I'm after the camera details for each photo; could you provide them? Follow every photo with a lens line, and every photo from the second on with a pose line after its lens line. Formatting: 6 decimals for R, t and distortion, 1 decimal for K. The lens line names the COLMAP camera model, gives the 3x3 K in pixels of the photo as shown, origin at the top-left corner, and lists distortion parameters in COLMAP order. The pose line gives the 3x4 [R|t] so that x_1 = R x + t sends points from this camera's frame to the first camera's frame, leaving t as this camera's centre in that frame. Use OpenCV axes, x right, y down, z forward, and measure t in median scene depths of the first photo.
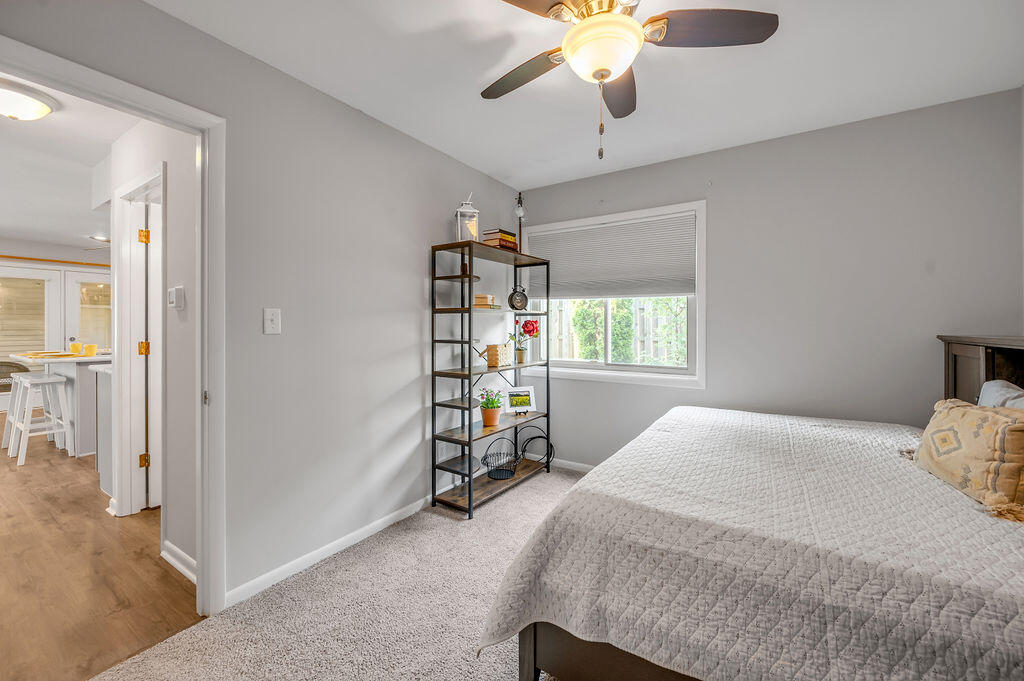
lens RADIAL K [[418.2, 0, 515.4], [0, 418.2, 331.4], [0, 0, 1]] dist [-0.000454, 0.000101]
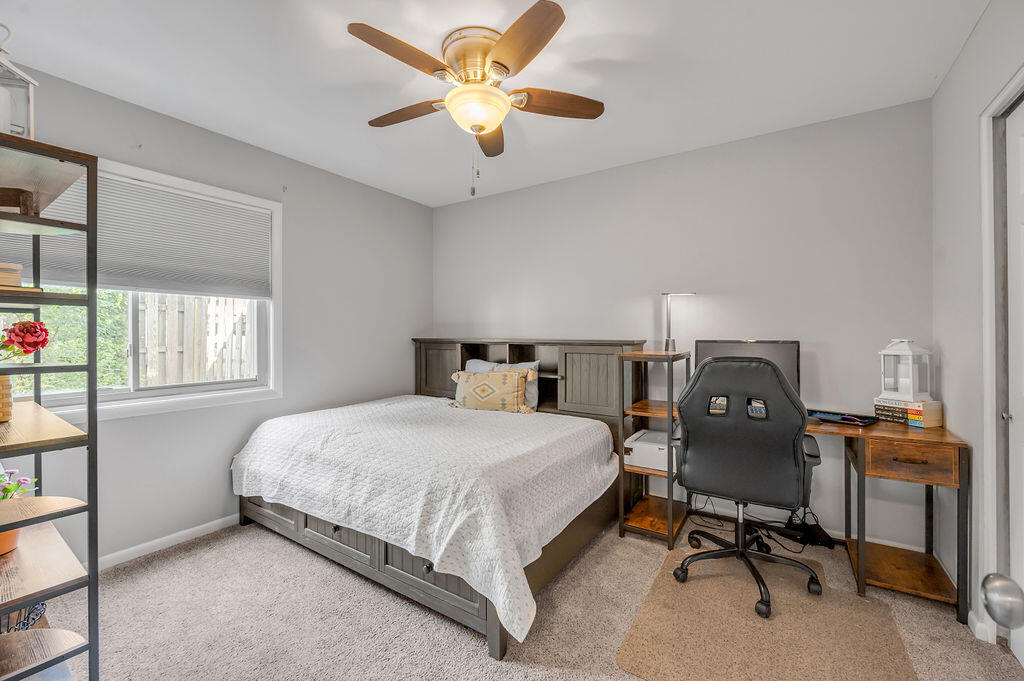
lens RADIAL K [[418.2, 0, 515.4], [0, 418.2, 331.4], [0, 0, 1]] dist [-0.000454, 0.000101]
pose [[0.006737, 0.003931, 0.999970, -0.528974], [0.010930, 0.999932, -0.004005, -0.005557], [-0.999918, 0.010956, 0.006693, 0.459168]]
